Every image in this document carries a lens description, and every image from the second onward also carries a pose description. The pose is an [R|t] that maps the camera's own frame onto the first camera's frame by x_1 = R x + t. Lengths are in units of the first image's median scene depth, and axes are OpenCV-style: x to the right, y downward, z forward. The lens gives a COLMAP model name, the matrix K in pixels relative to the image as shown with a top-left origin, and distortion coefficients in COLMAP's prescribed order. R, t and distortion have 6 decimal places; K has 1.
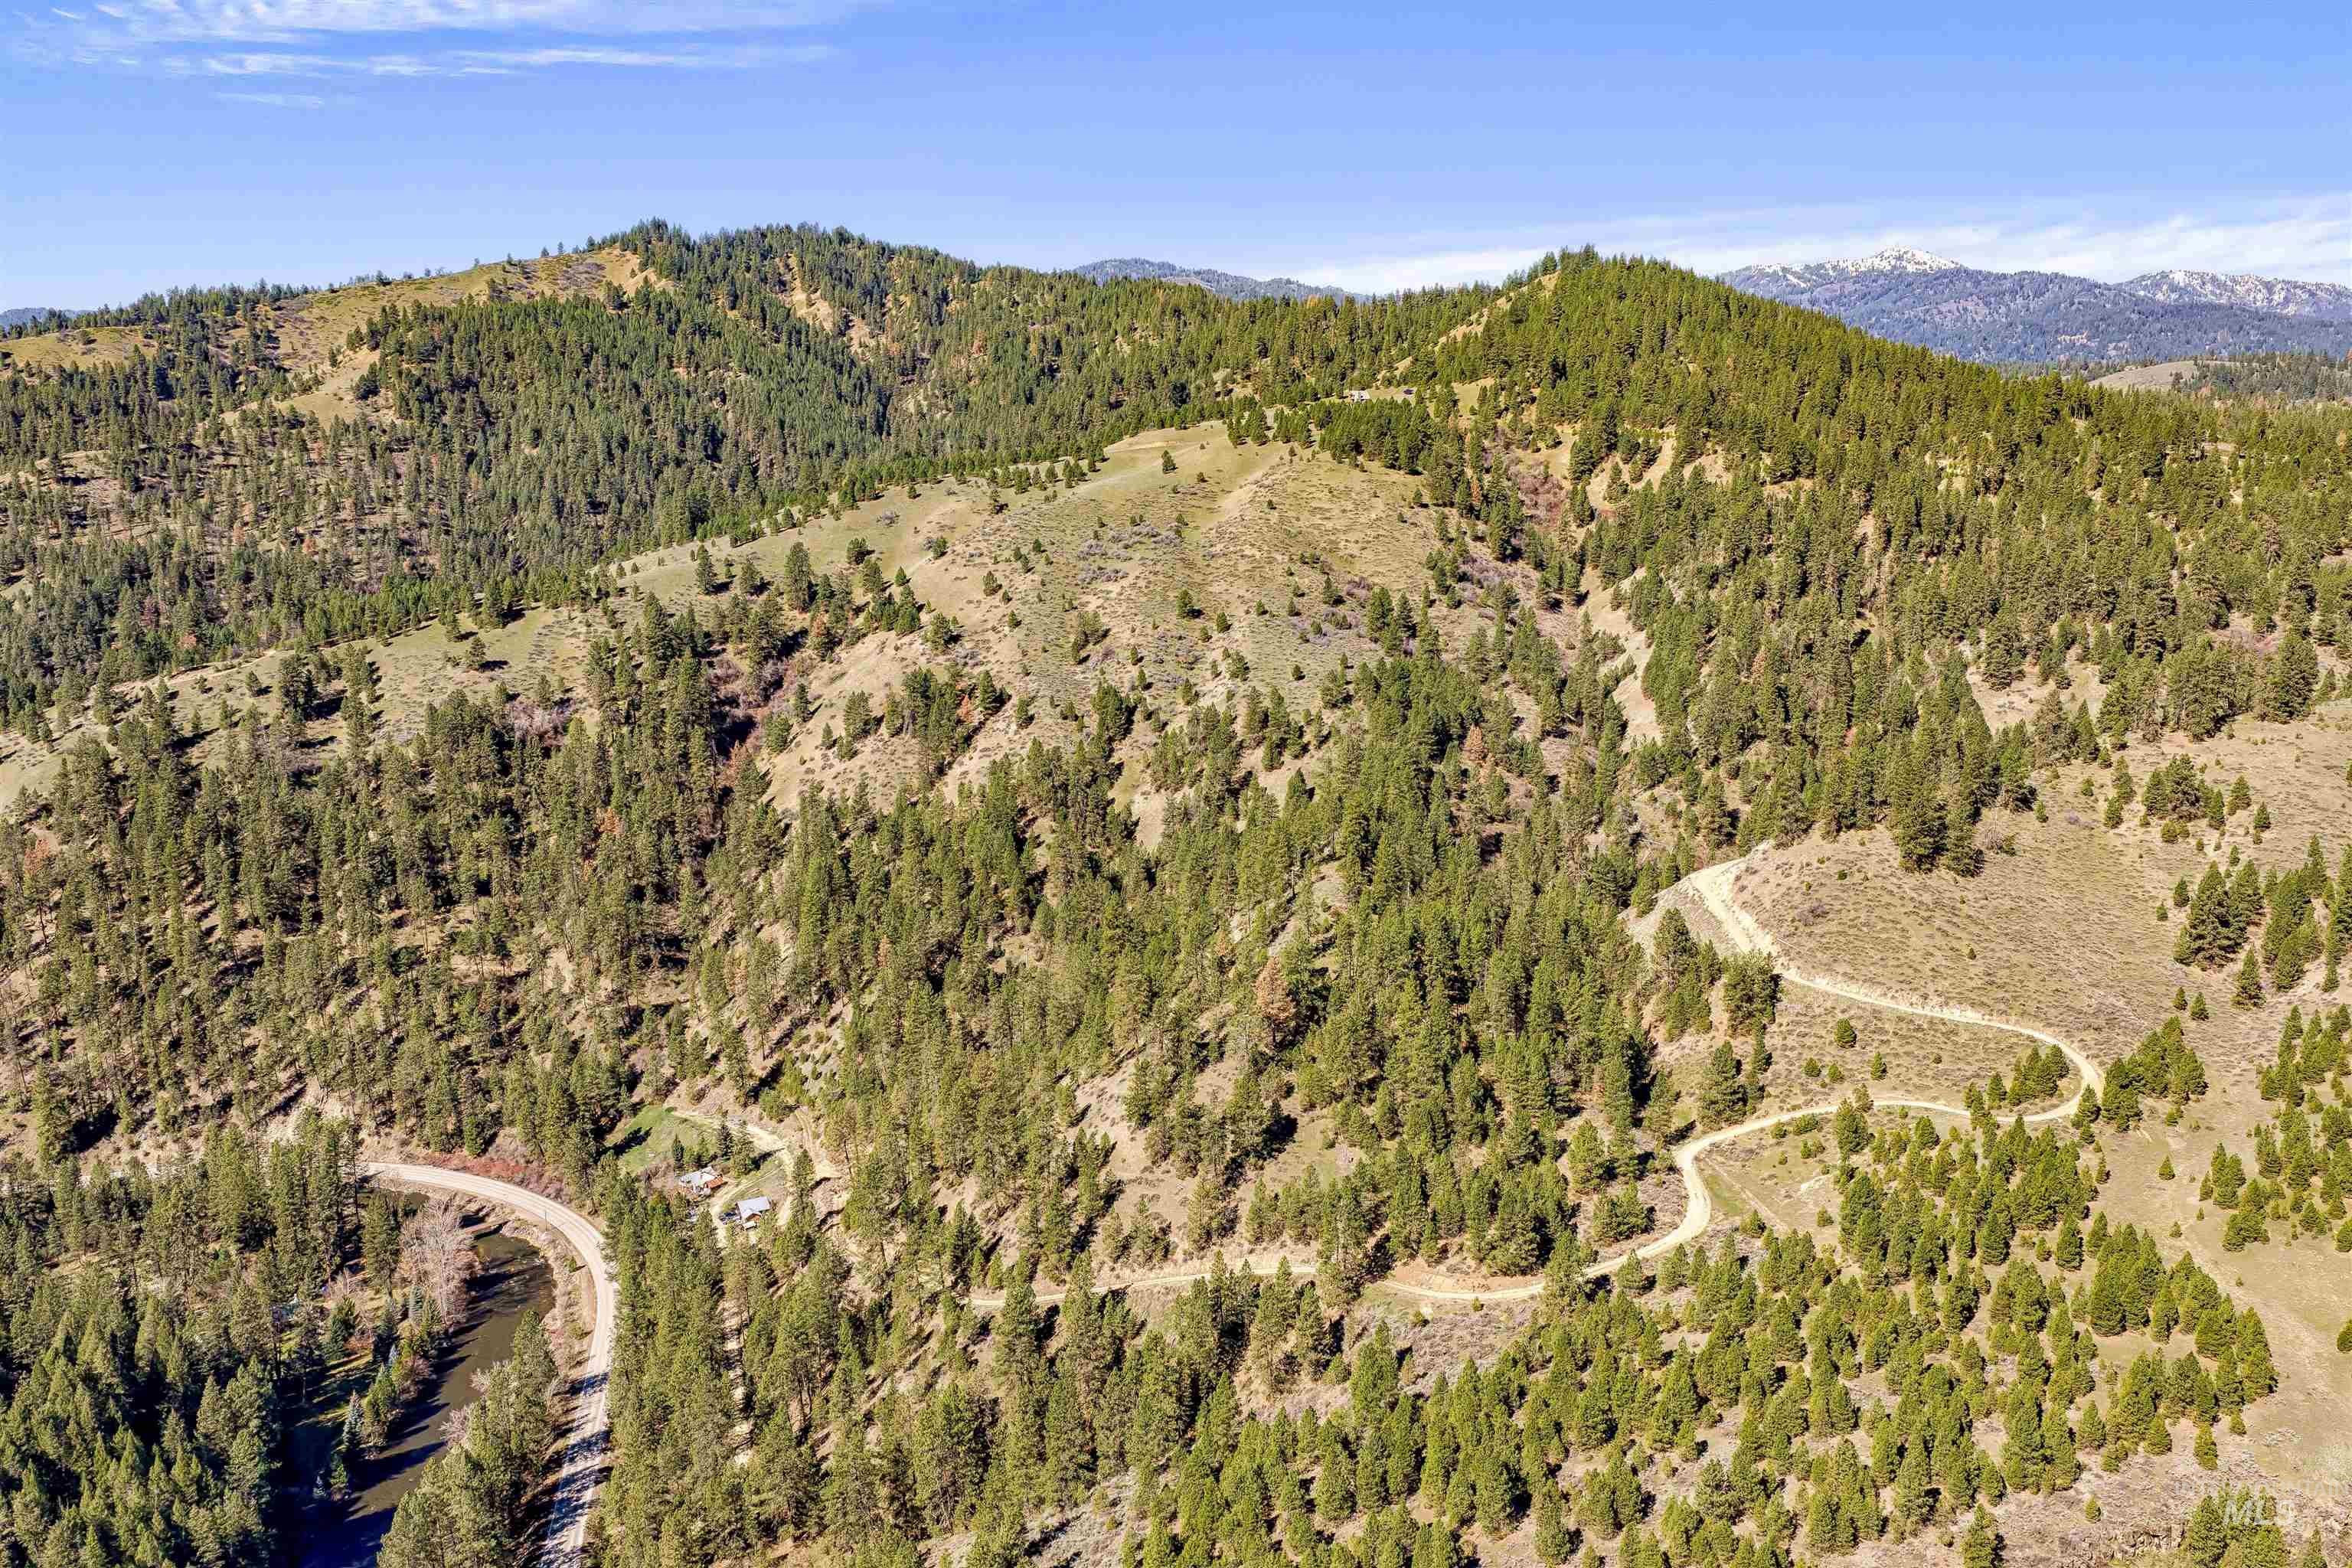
lens RADIAL K [[1941.9, 0, 1178.7], [0, 1941.9, 786.8], [0, 0, 1]] dist [0.010284, -0.013023]
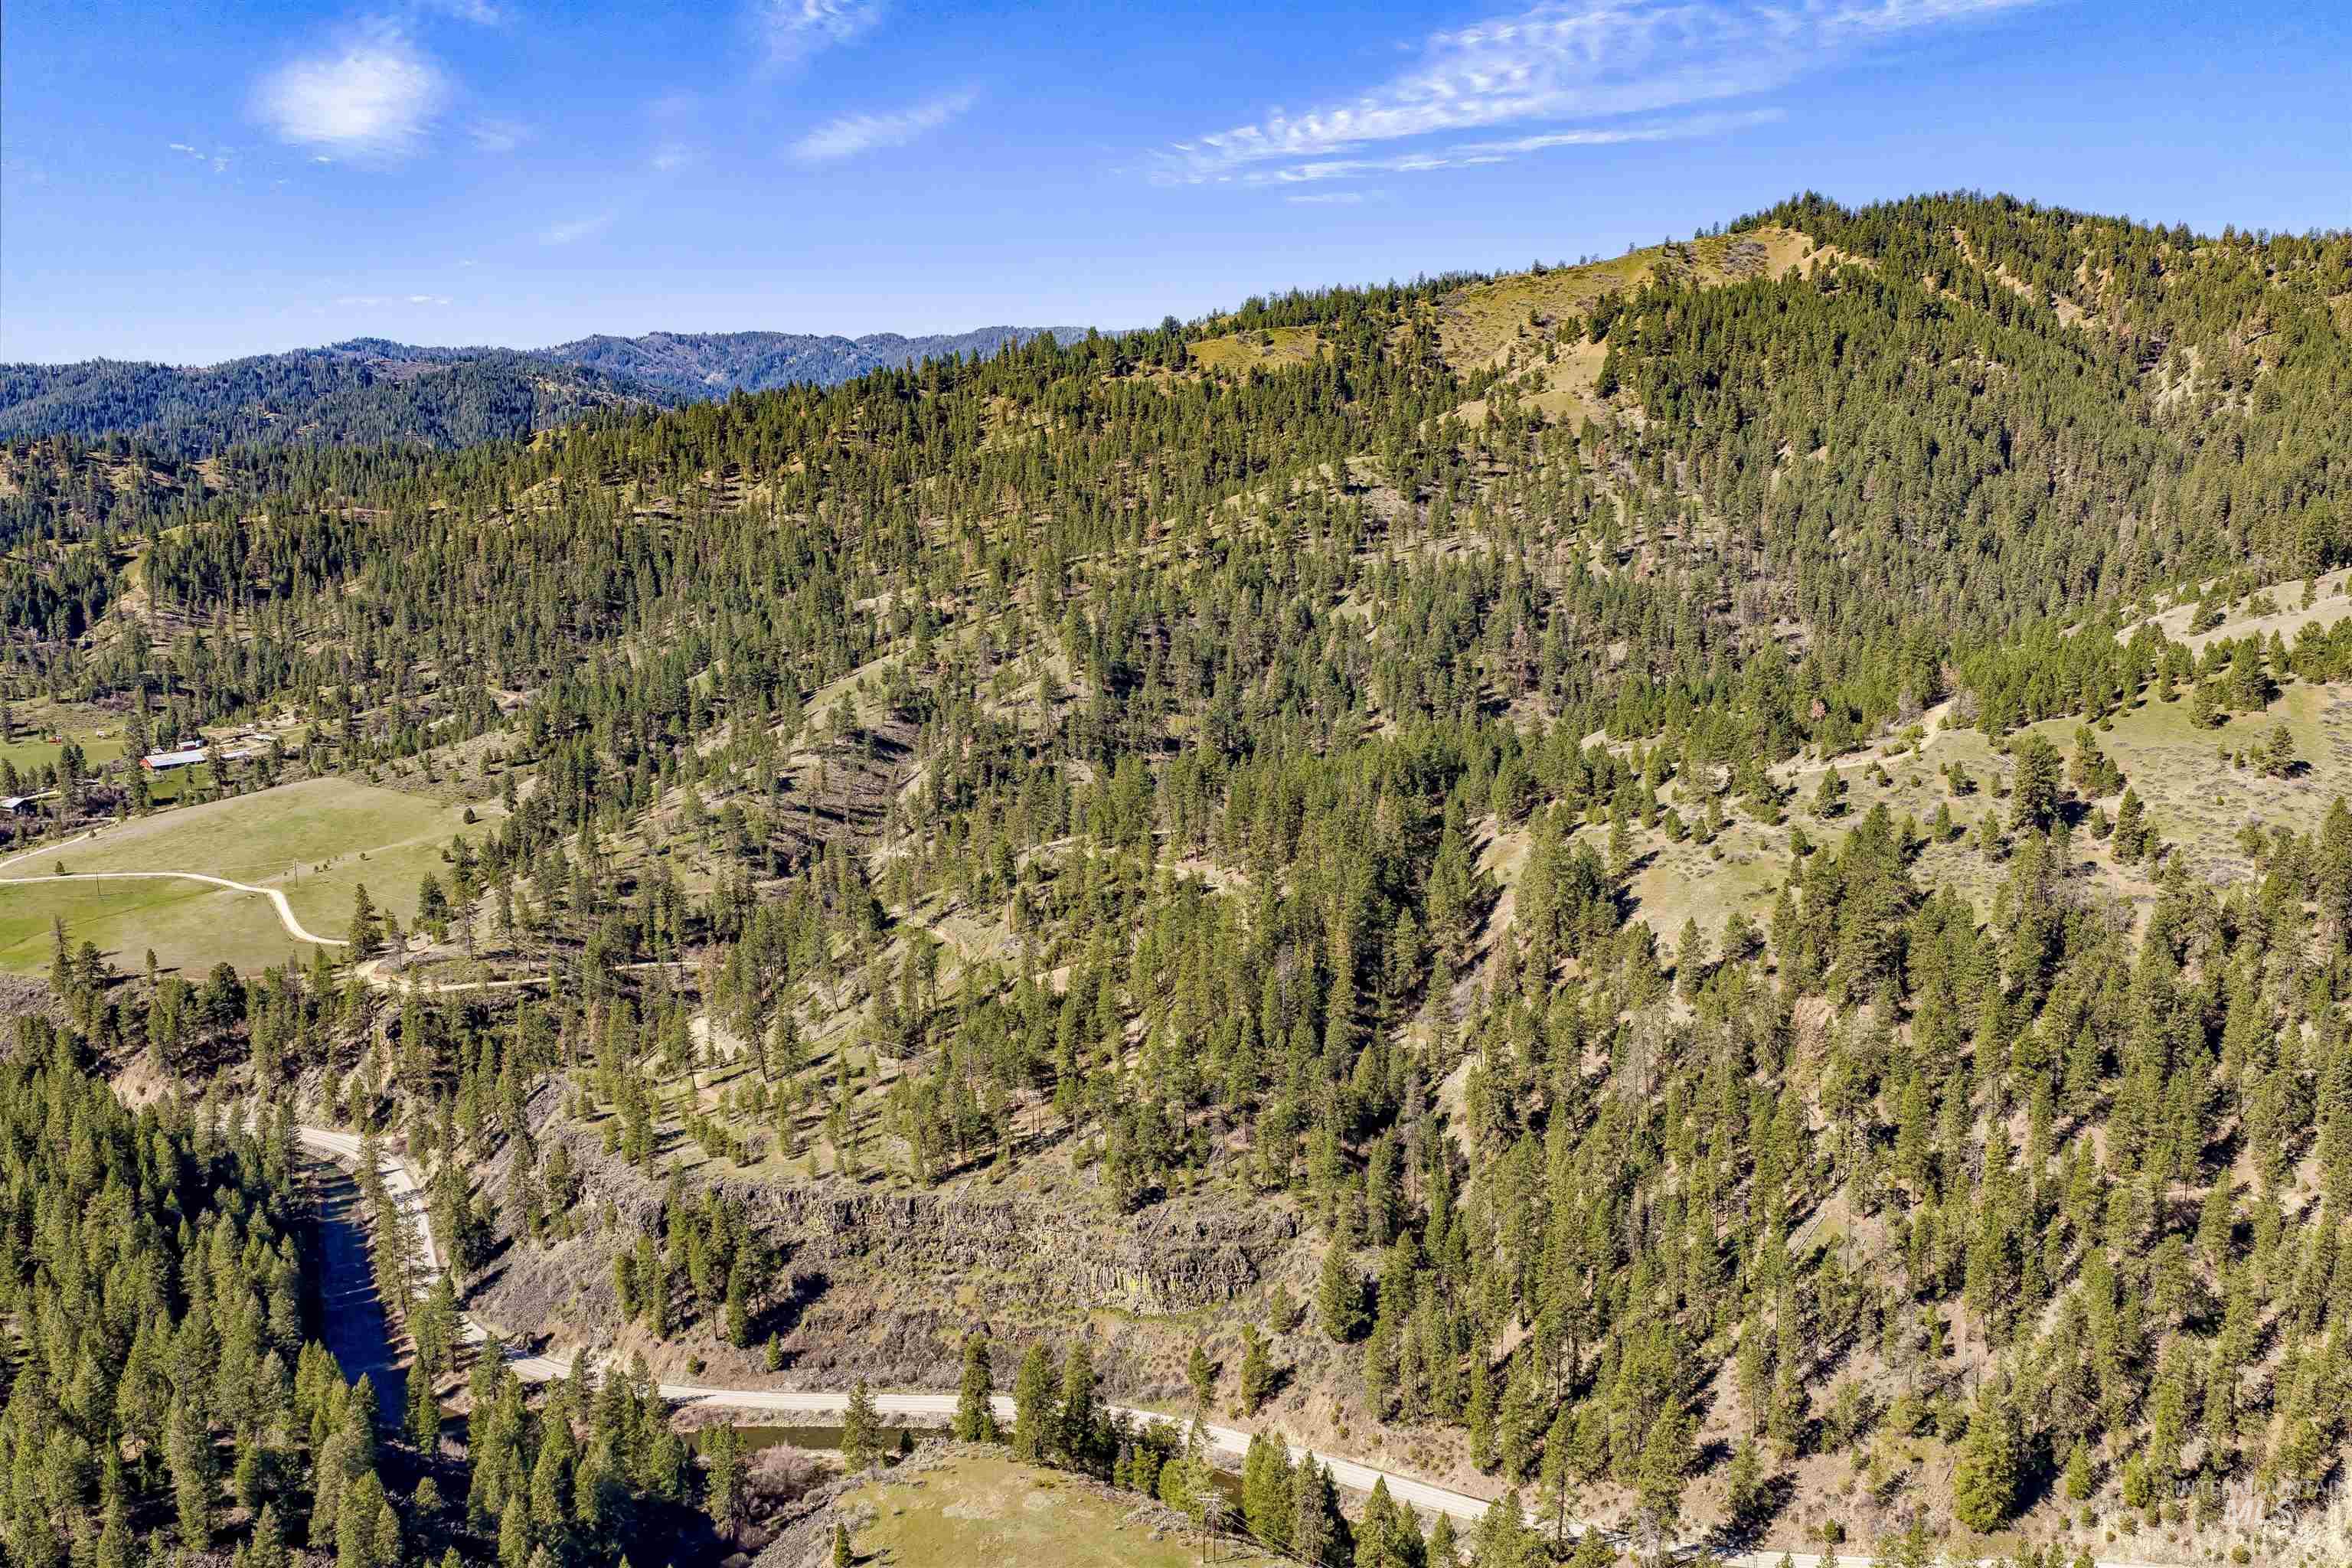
lens RADIAL K [[1941.4, 0, 1176.8], [0, 1941.4, 789.6], [0, 0, 1]] dist [0.023440, -0.045163]
pose [[0.918008, 0.066642, -0.390921, -0.371082], [-0.066858, 0.997677, 0.013074, -0.031188], [0.390884, 0.014135, 0.920331, 0.175665]]
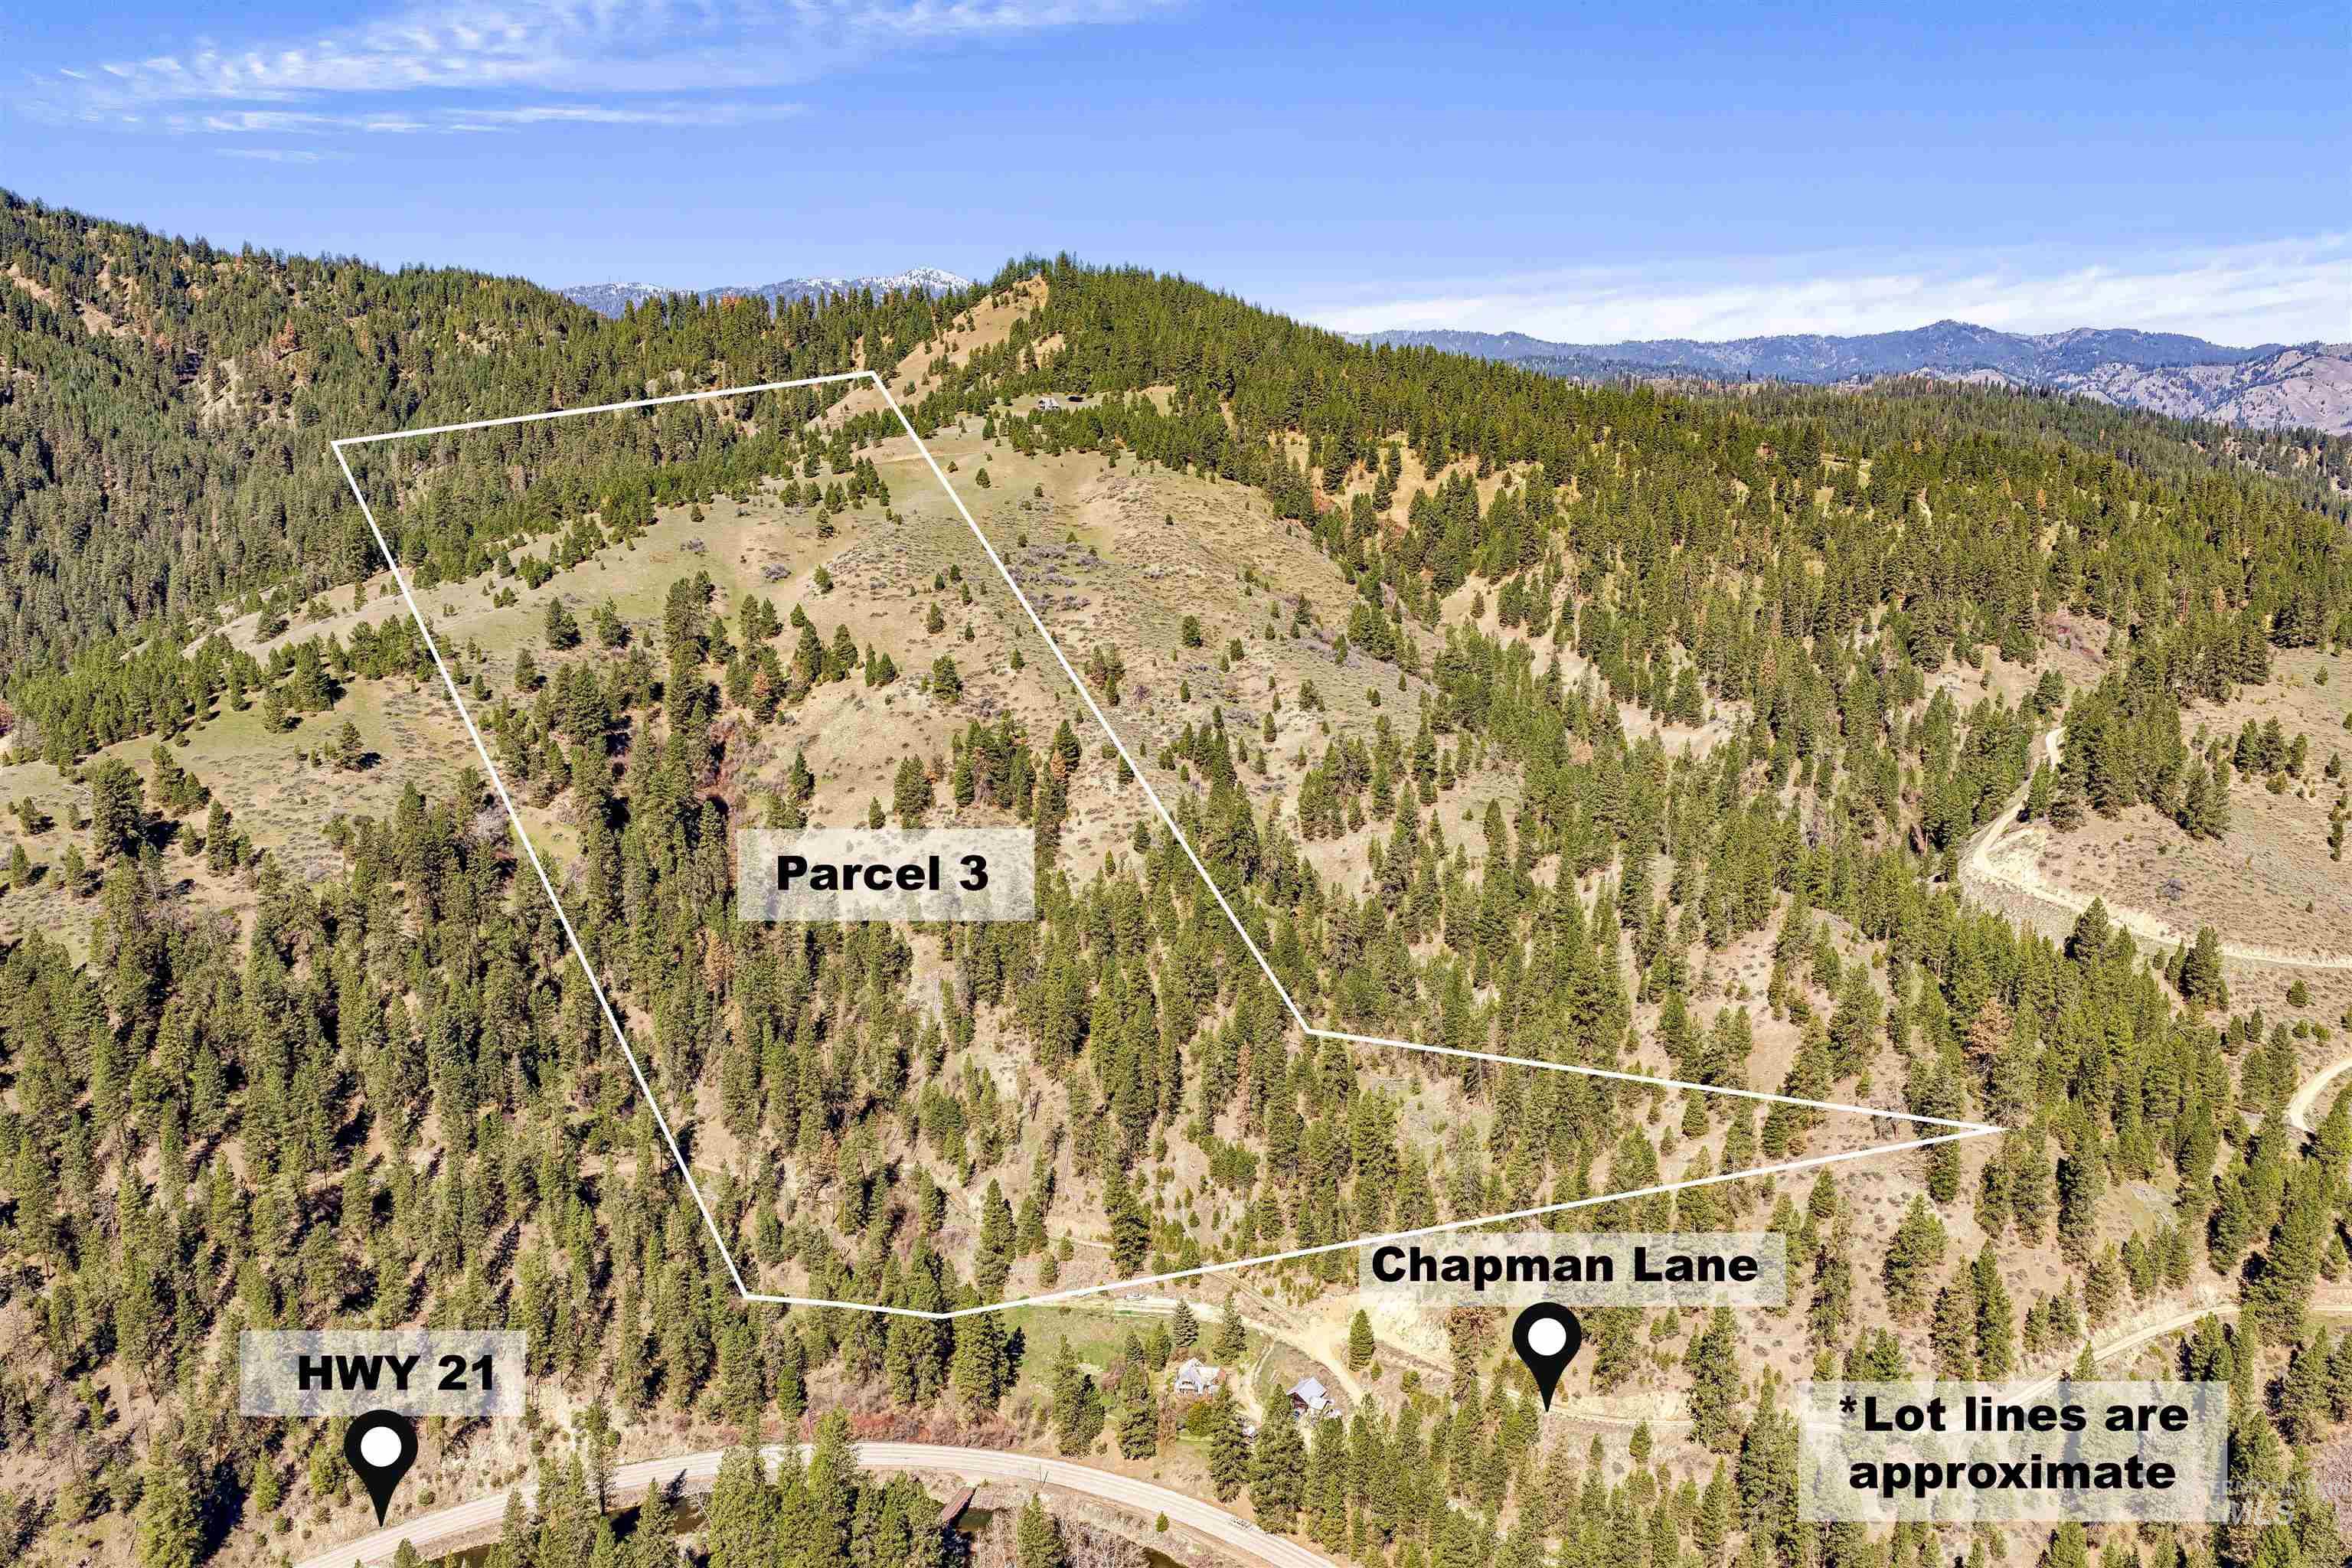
lens RADIAL K [[1939.8, 0, 1175.7], [0, 1939.8, 788.2], [0, 0, 1]] dist [0.021653, -0.034000]
pose [[0.876971, -0.086750, 0.472648, -0.359973], [0.089004, 0.995875, 0.017641, -0.031381], [-0.472229, 0.026597, 0.881075, 0.174056]]
